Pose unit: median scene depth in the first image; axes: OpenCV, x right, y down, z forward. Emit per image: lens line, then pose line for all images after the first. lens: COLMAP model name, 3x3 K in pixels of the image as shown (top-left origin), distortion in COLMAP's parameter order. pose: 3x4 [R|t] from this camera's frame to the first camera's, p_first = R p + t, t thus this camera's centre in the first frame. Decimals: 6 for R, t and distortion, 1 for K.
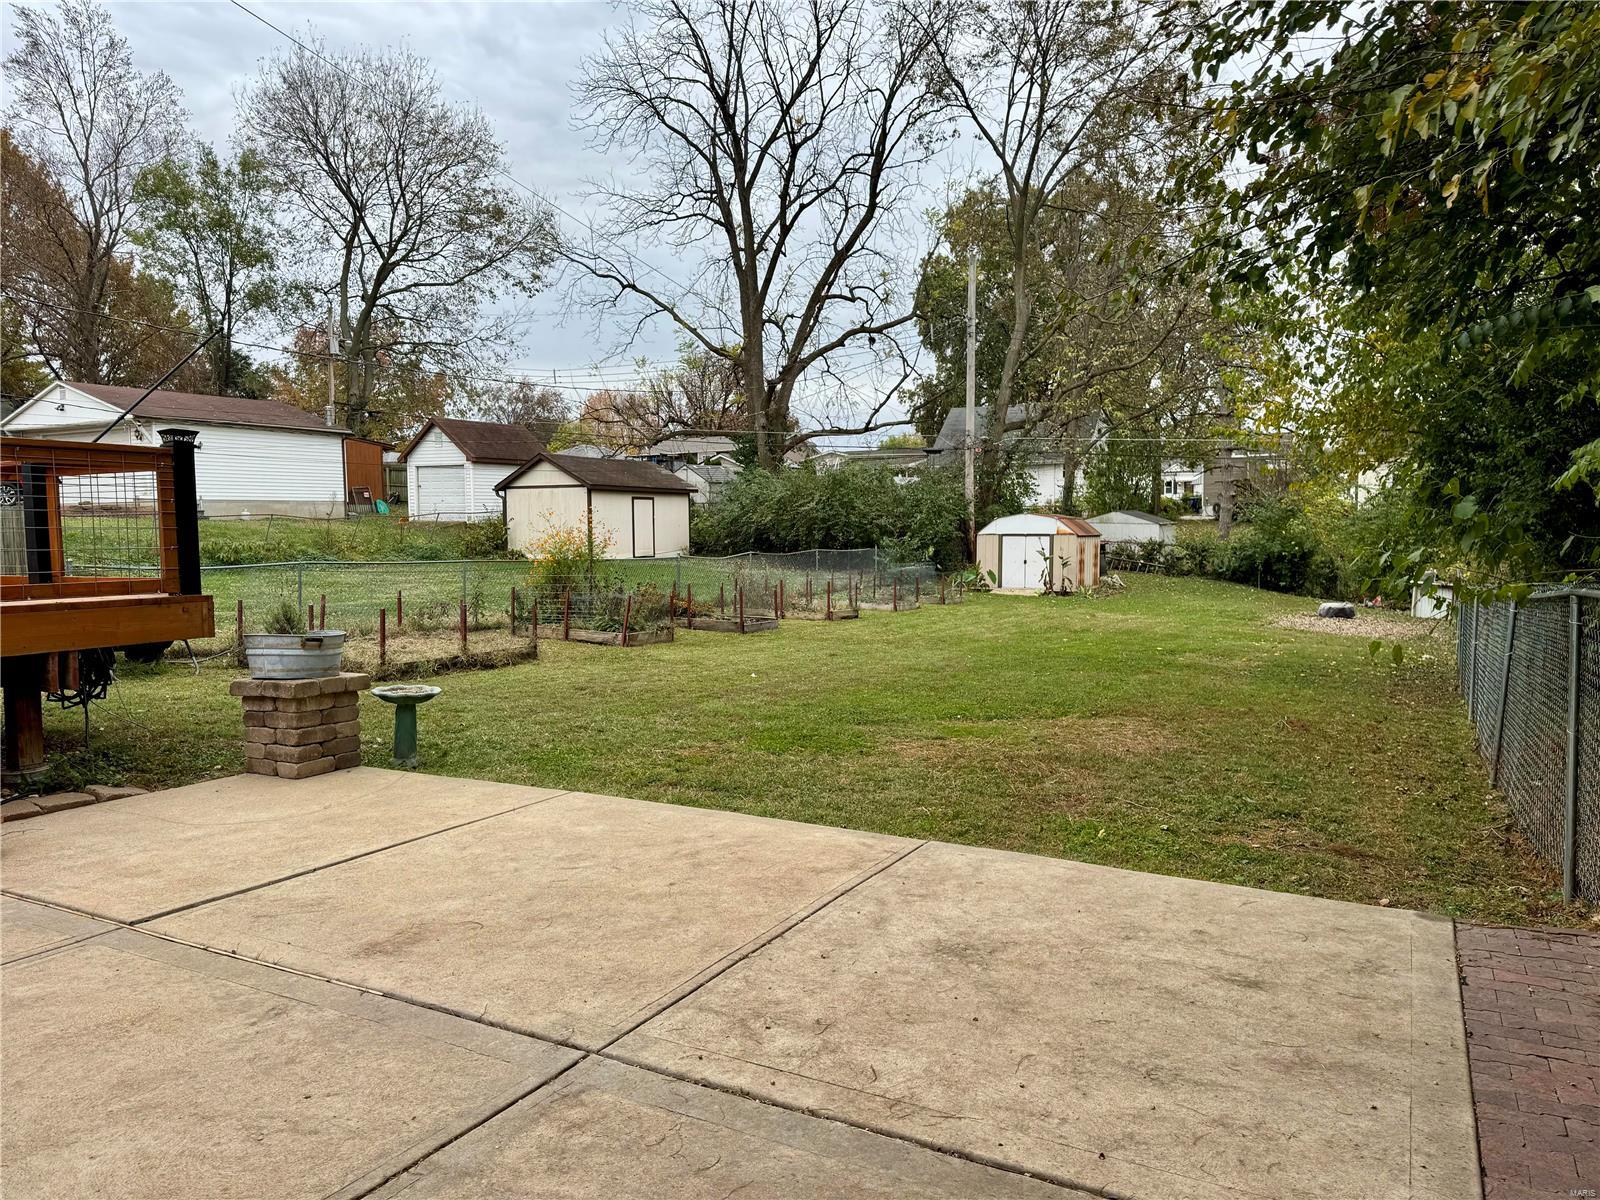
lens RADIAL K [[1105.2, 0, 790.6], [0, 1105.2, 618.2], [0, 0, 1]] dist [0.077993, -0.001819]
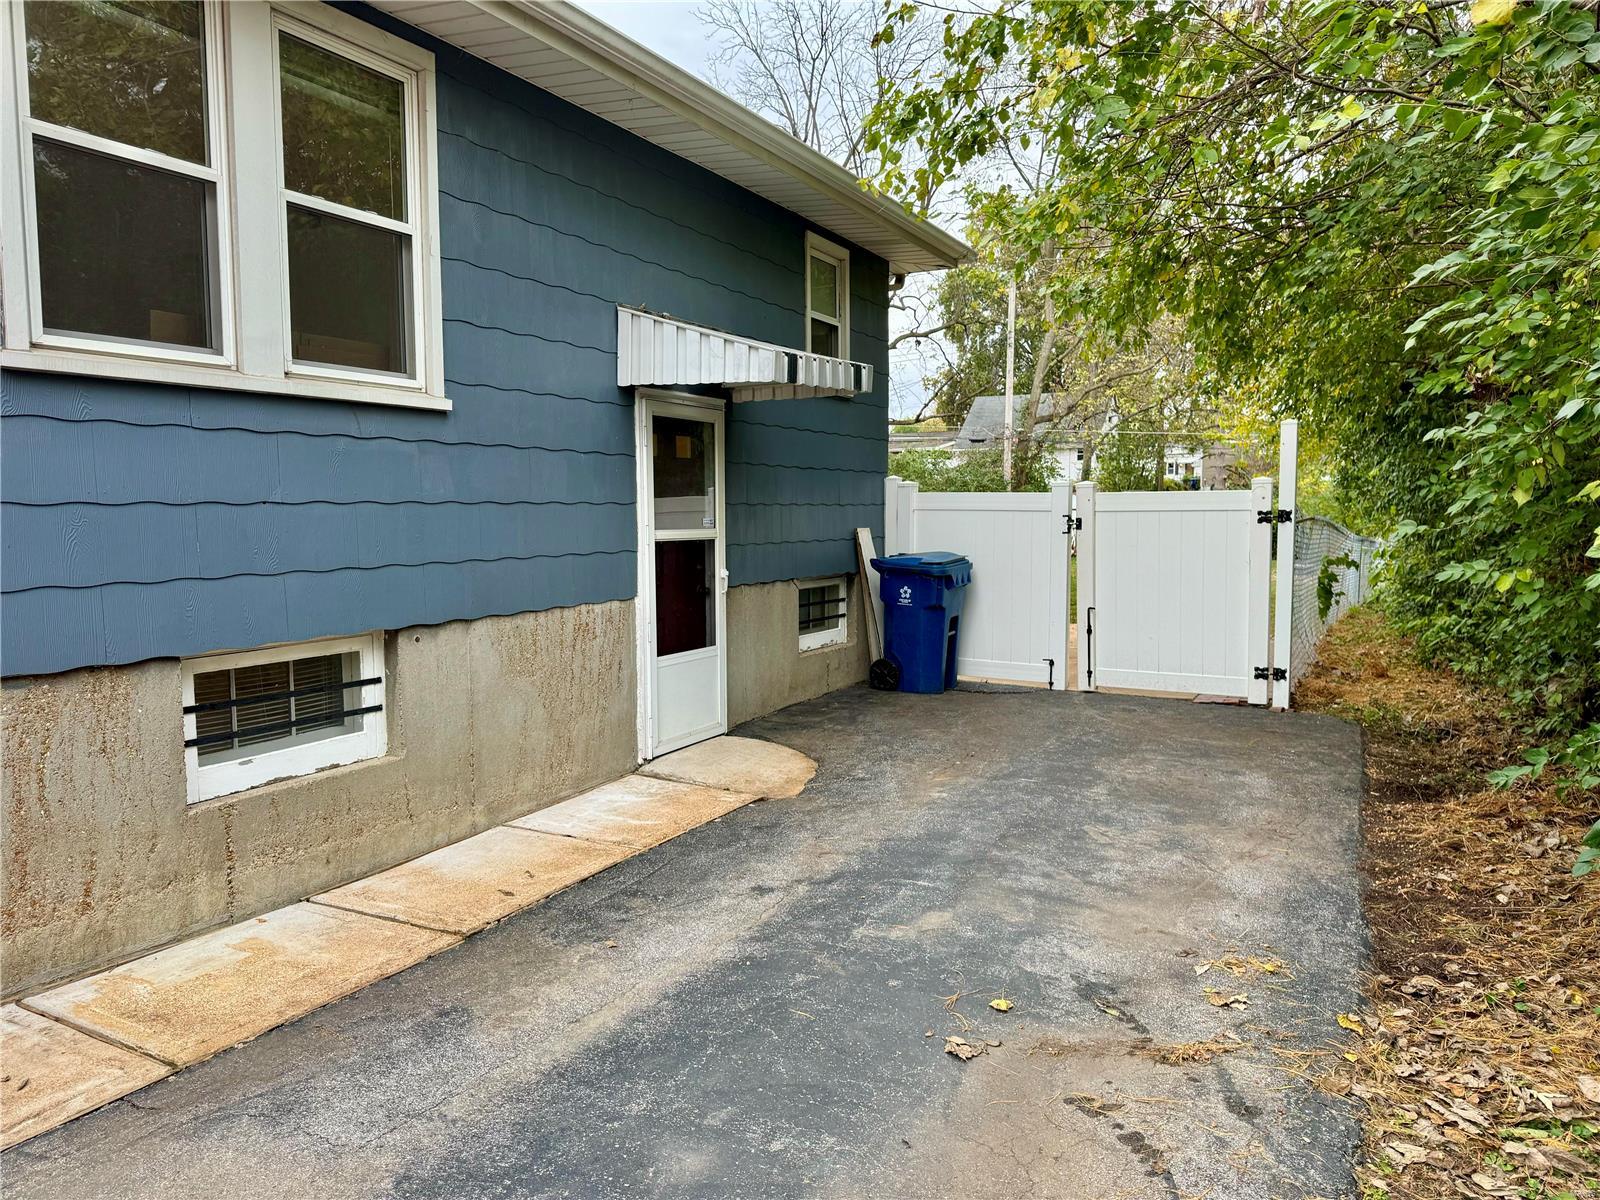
lens RADIAL K [[1070.6, 0, 817.7], [0, 1070.6, 597.4], [0, 0, 1]] dist [0.126039, 0.000139]
pose [[0.999893, 0.005237, 0.013668, -0.055852], [-0.005297, 0.999976, 0.004359, 0.015154], [-0.013645, -0.004430, 0.999897, -0.159787]]
